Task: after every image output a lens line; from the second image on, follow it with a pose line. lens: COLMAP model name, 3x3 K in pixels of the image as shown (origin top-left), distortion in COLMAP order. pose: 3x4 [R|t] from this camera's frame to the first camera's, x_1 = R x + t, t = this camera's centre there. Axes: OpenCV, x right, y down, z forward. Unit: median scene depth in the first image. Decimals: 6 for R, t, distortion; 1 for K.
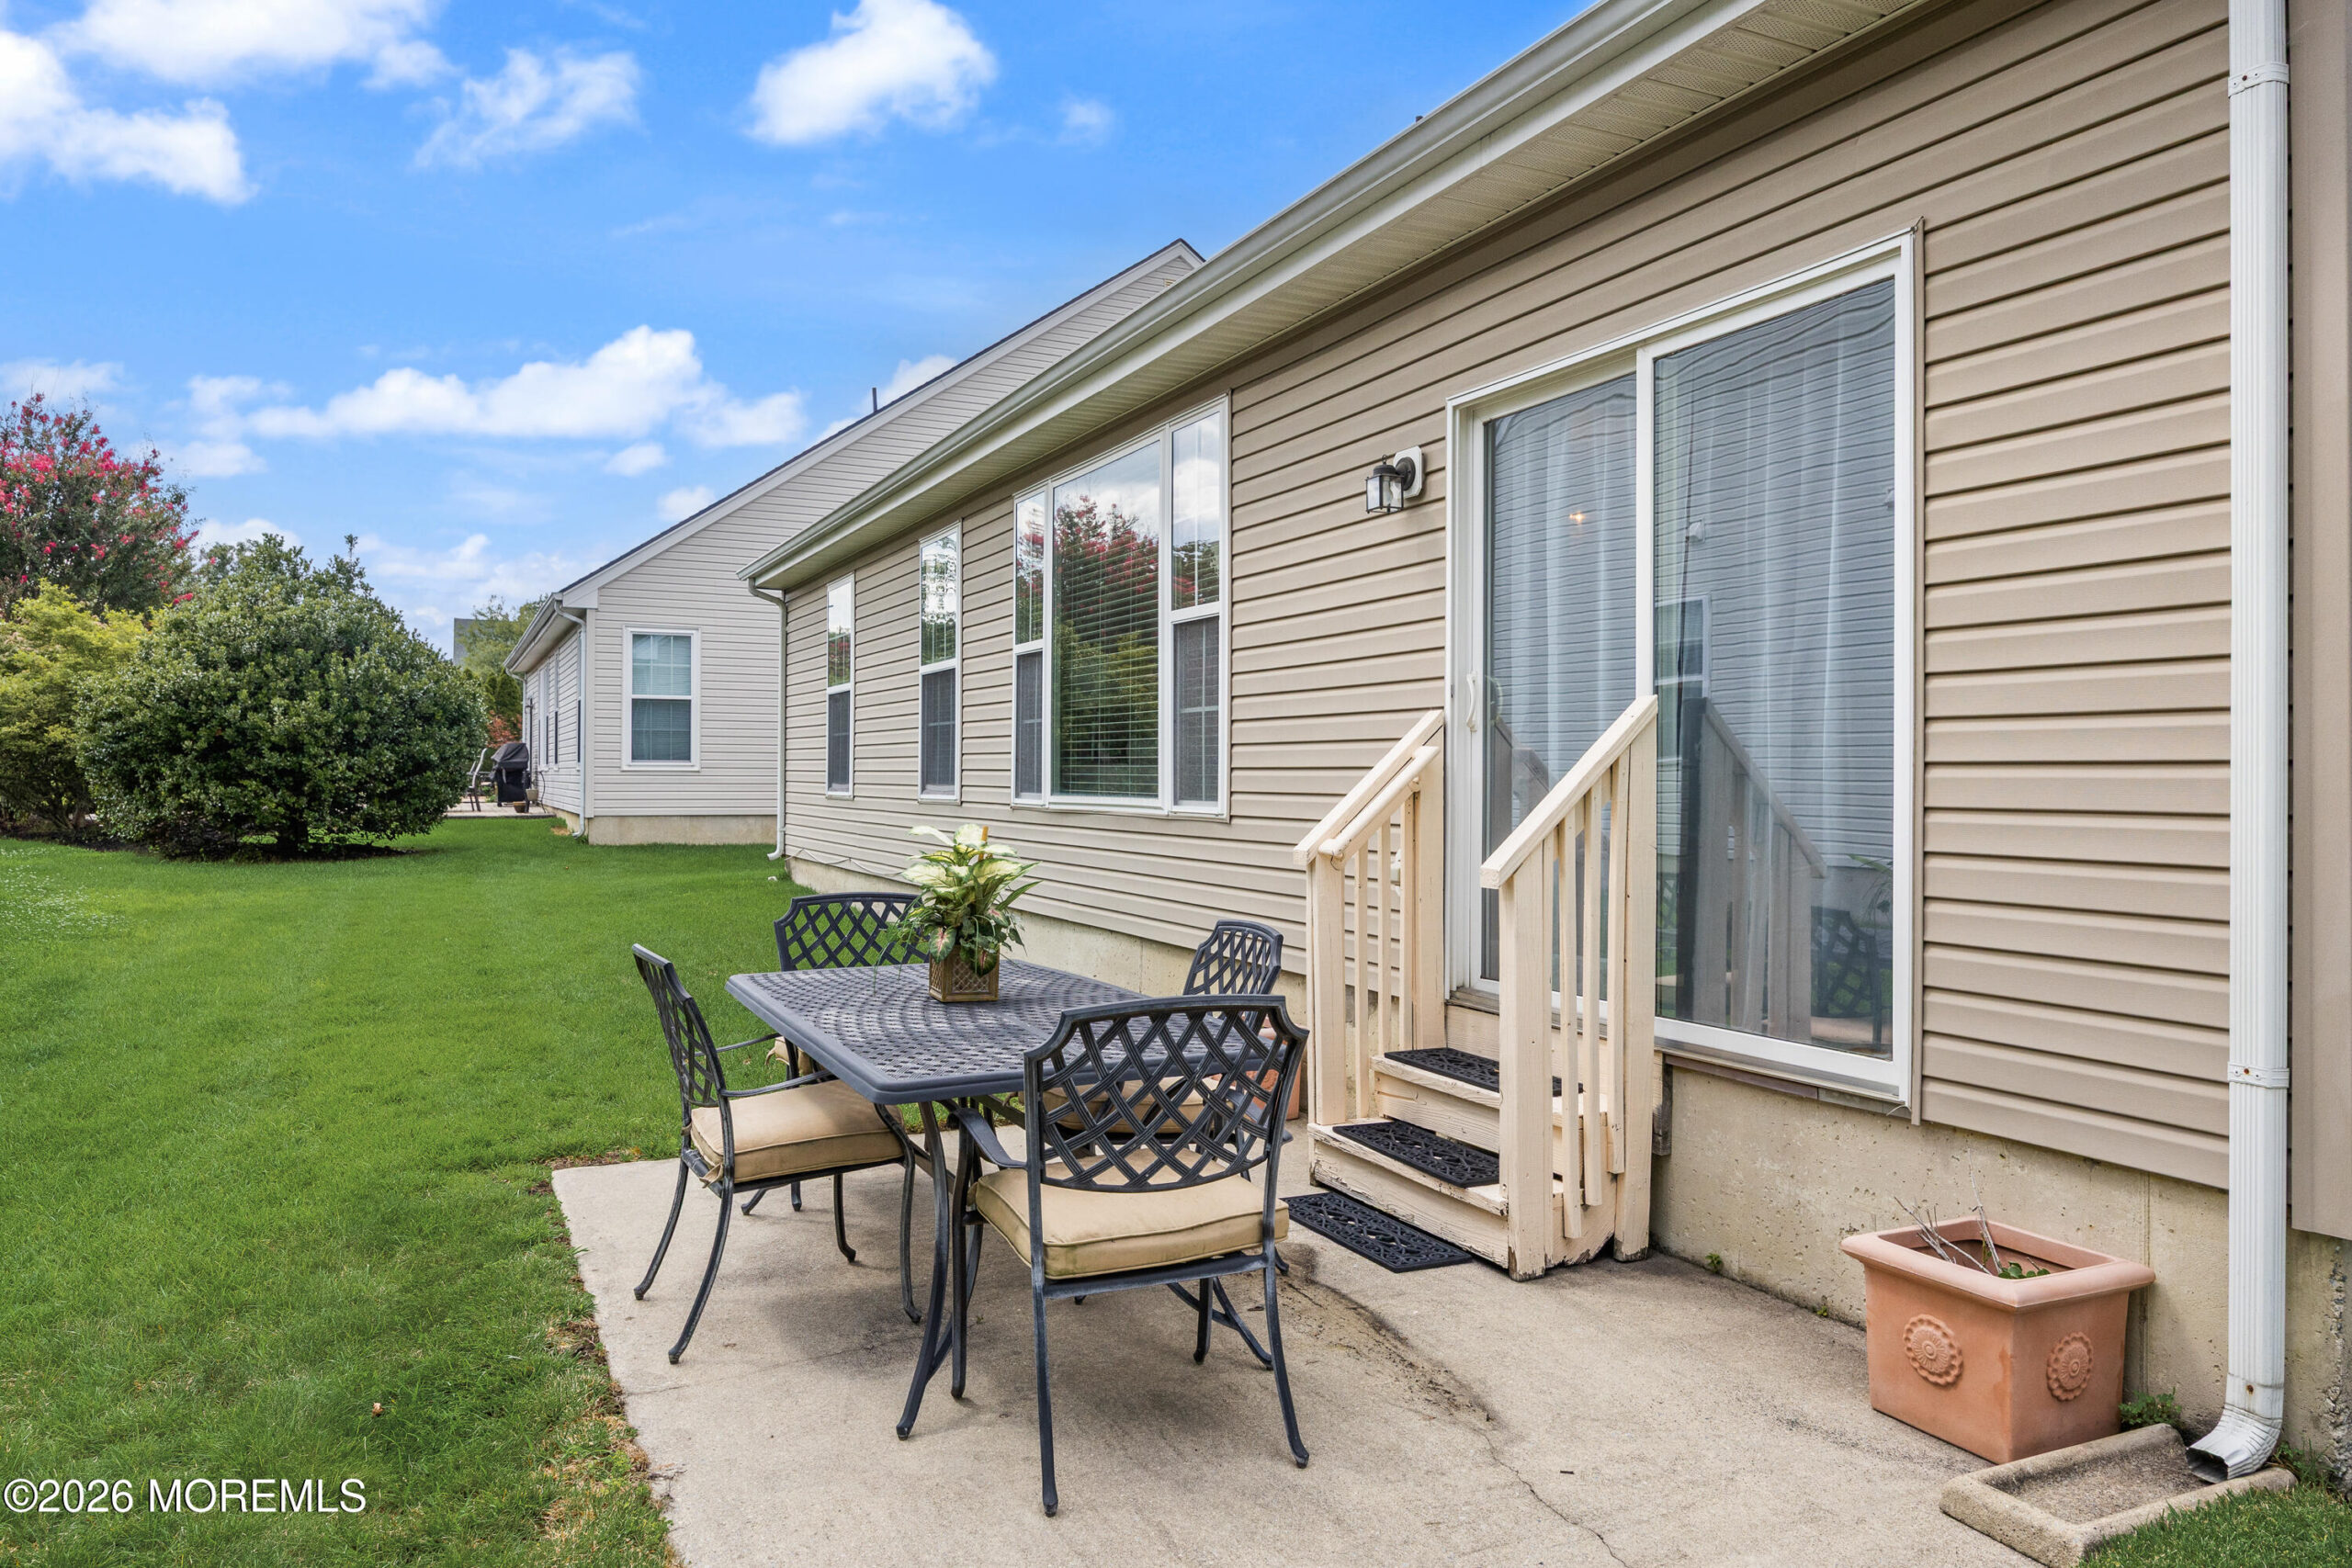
lens RADIAL K [[1565.6, 0, 1173.3], [0, 1565.6, 776.3], [0, 0, 1]] dist [-0.007632, -0.001048]
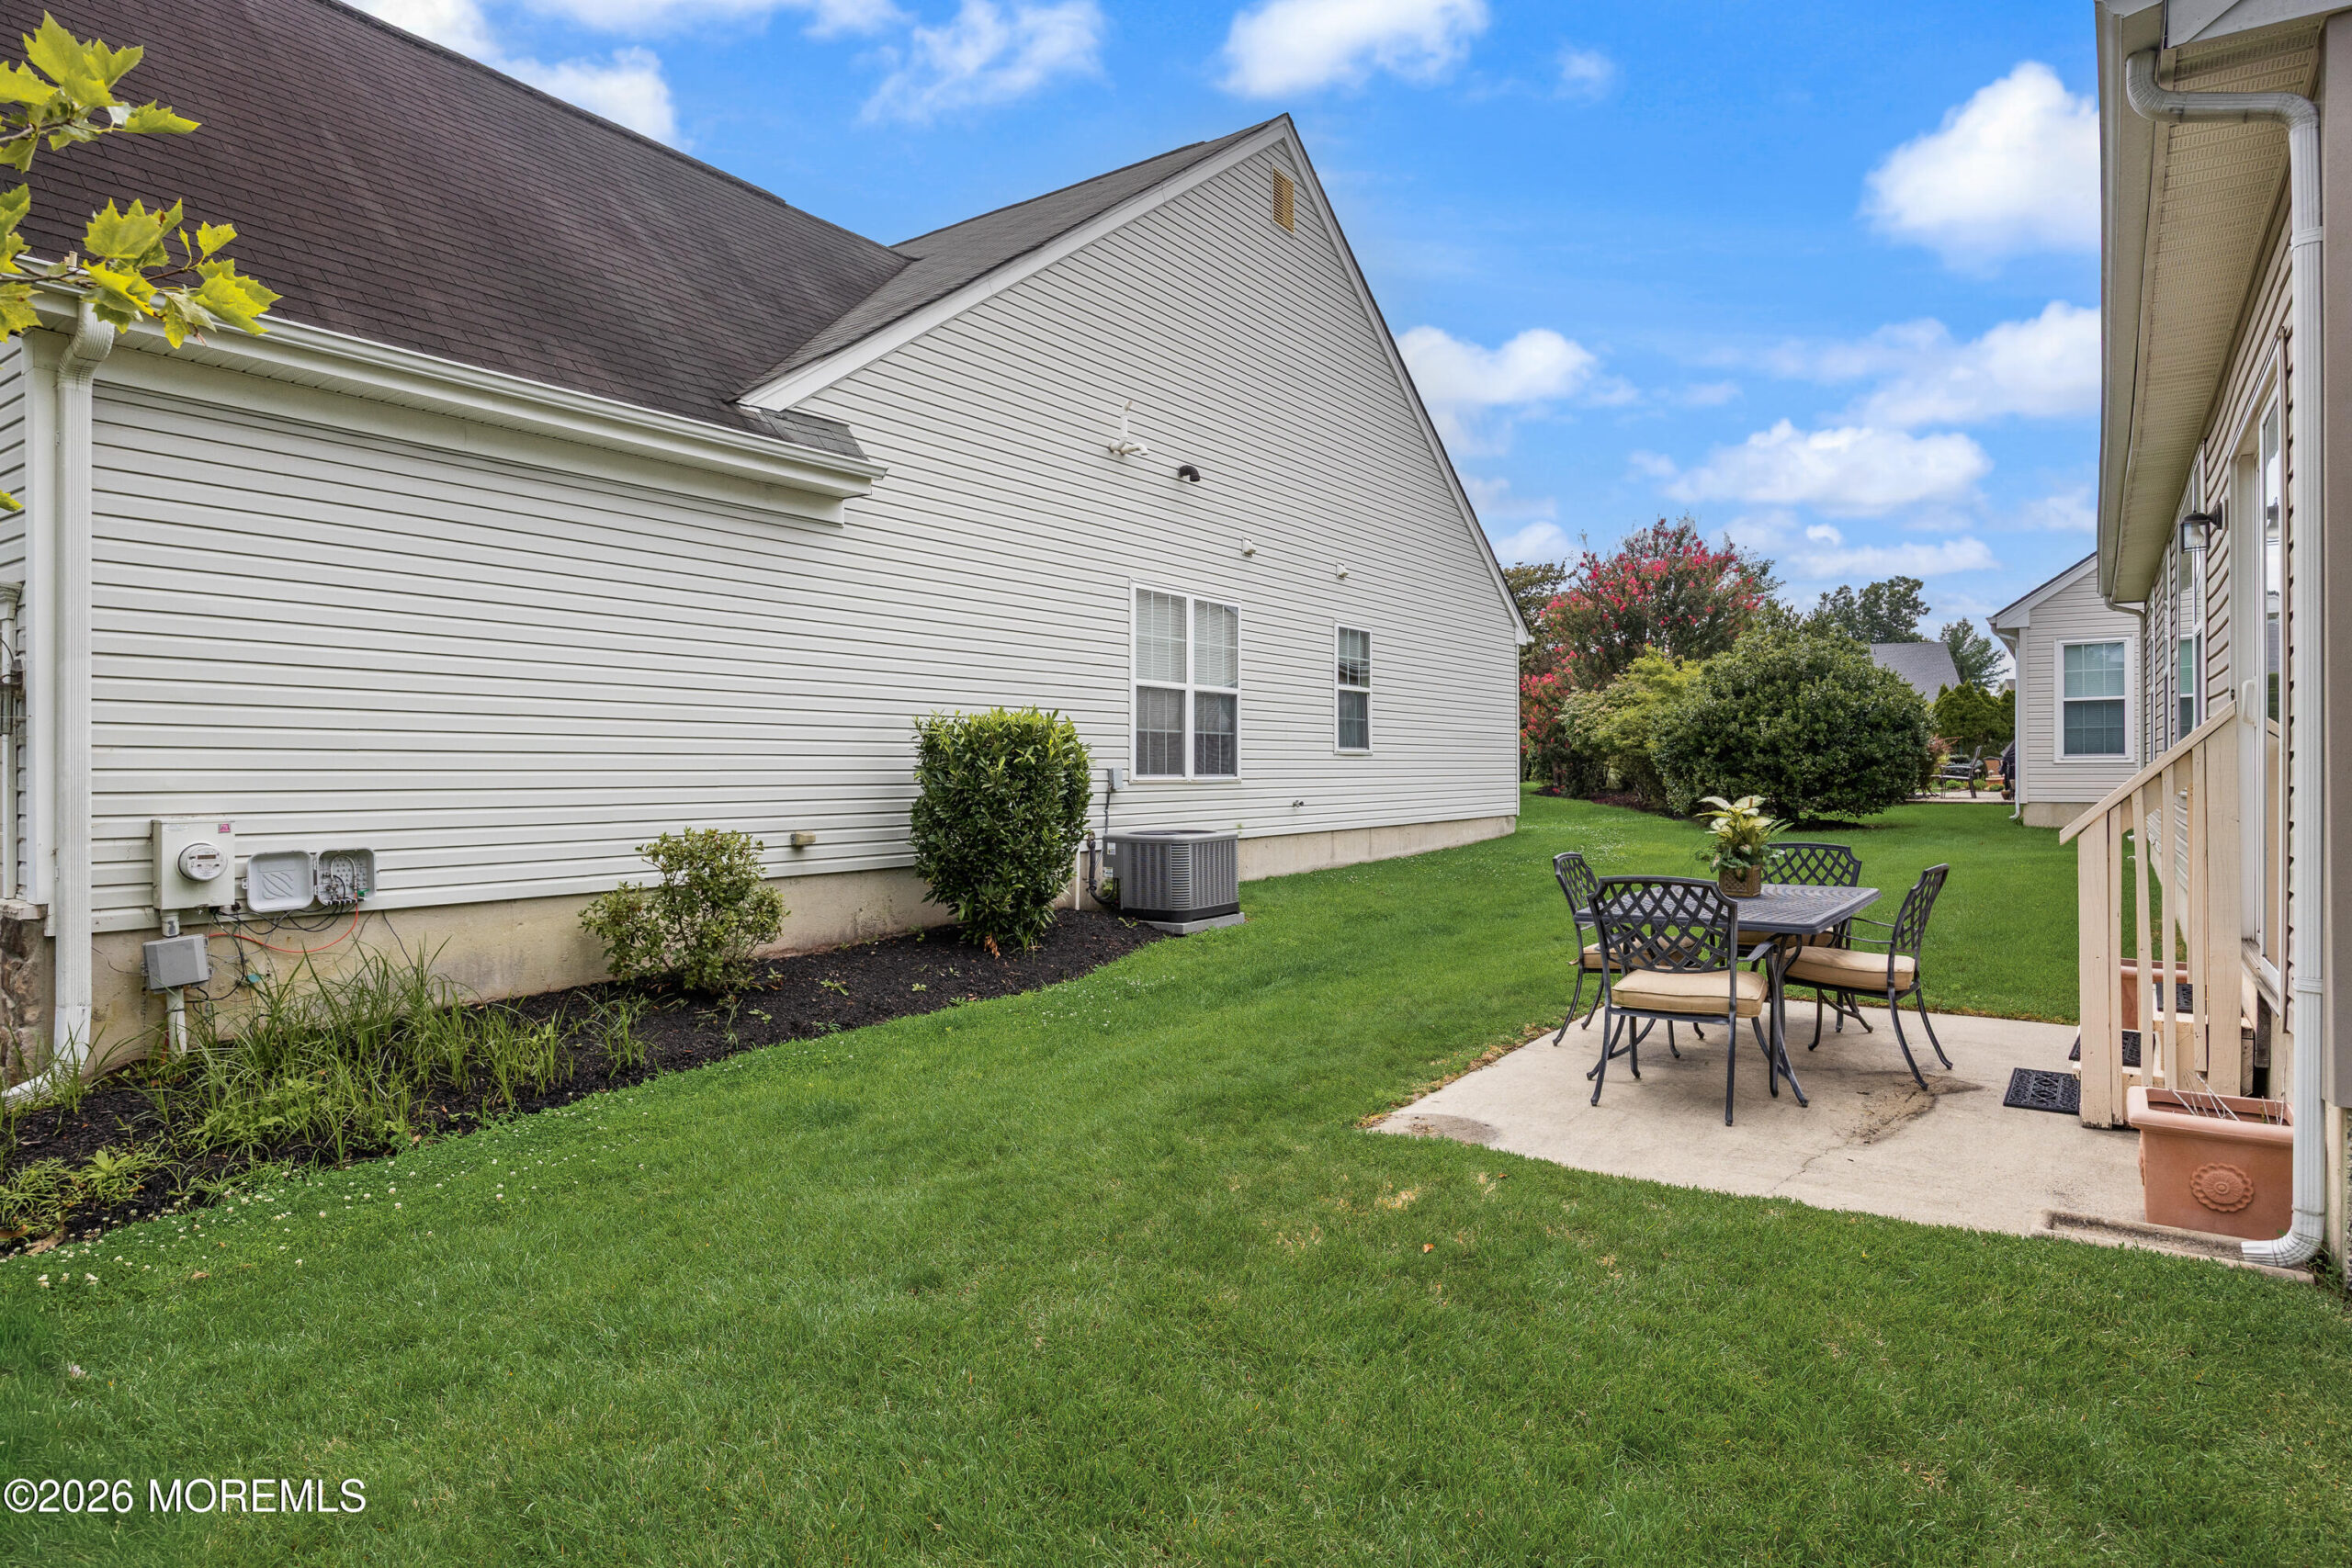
lens RADIAL K [[1311.6, 0, 1172.6], [0, 1311.6, 772.8], [0, 0, 1]] dist [-0.003527, 0.001254]
pose [[0.497824, -0.005494, -0.867261, 0.195402], [0.007268, 0.999971, -0.002163, 0.000617], [0.867248, -0.005226, 0.497850, -0.067932]]
